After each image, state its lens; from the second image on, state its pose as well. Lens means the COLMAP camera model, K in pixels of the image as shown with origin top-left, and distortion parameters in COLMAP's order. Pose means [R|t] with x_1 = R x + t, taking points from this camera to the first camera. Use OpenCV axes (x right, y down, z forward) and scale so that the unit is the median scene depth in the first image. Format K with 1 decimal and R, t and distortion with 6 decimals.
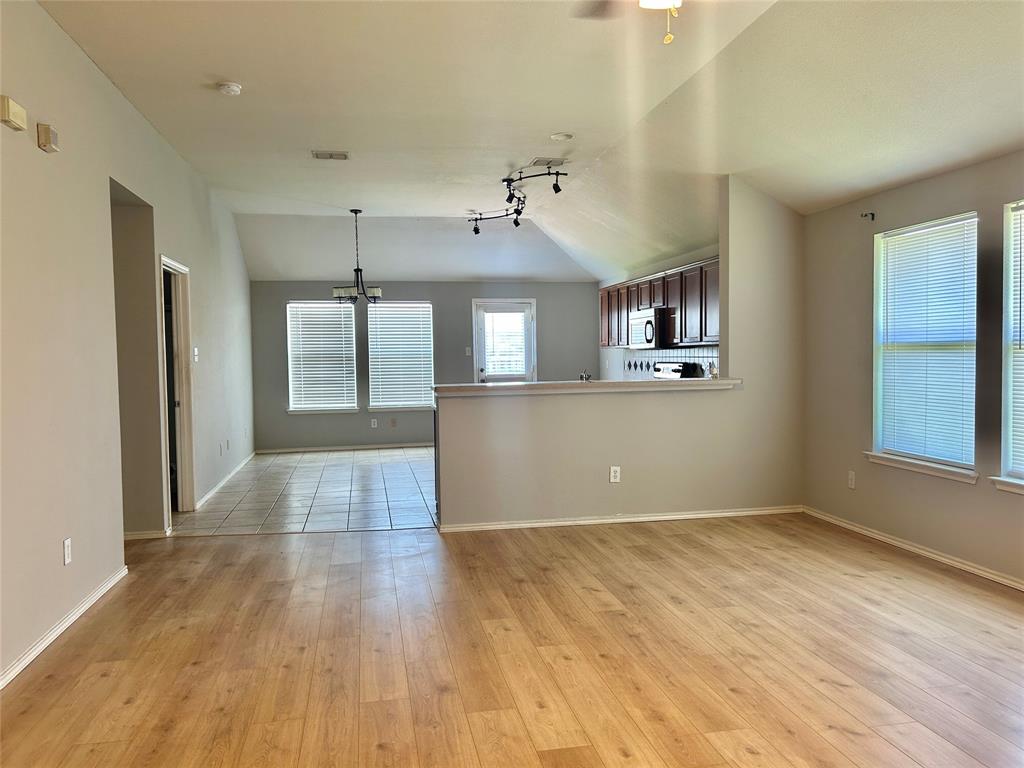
lens RADIAL K [[761.2, 0, 500.4], [0, 761.2, 387.0], [0, 0, 1]] dist [0.094365, -0.125543]
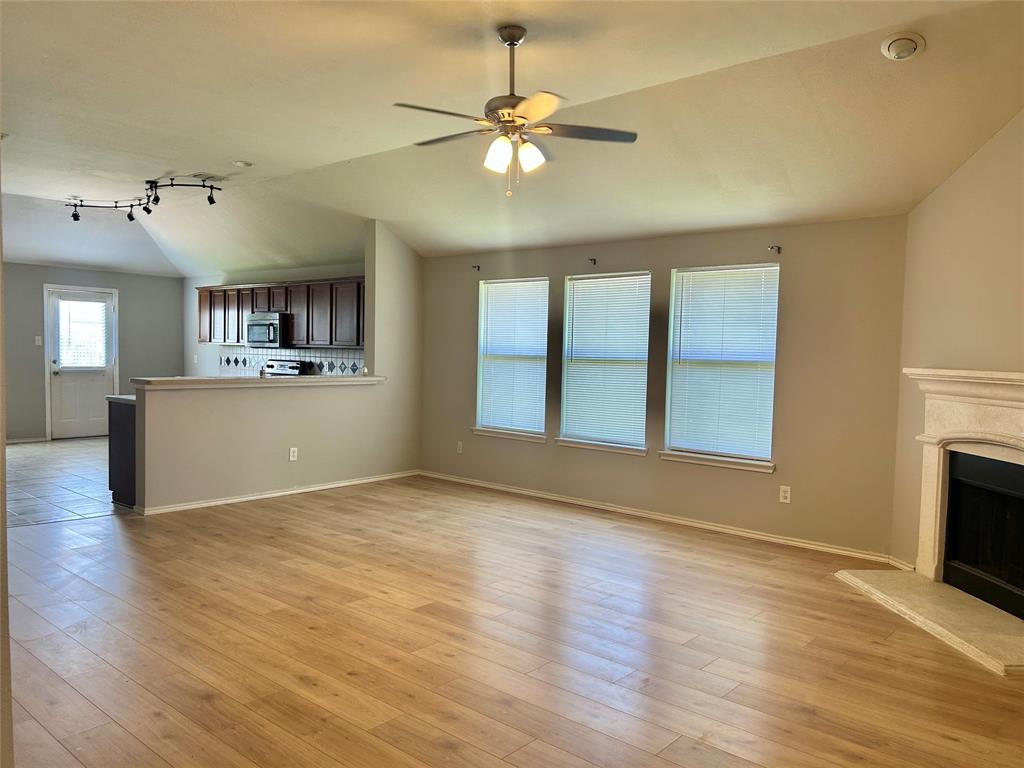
lens RADIAL K [[761.2, 0, 500.4], [0, 761.2, 387.0], [0, 0, 1]] dist [0.094365, -0.125543]
pose [[0.788247, 0.004604, 0.615342, -0.331762], [-0.009220, 0.999948, 0.004329, -0.000048], [-0.615290, -0.009086, 0.788248, -0.155784]]
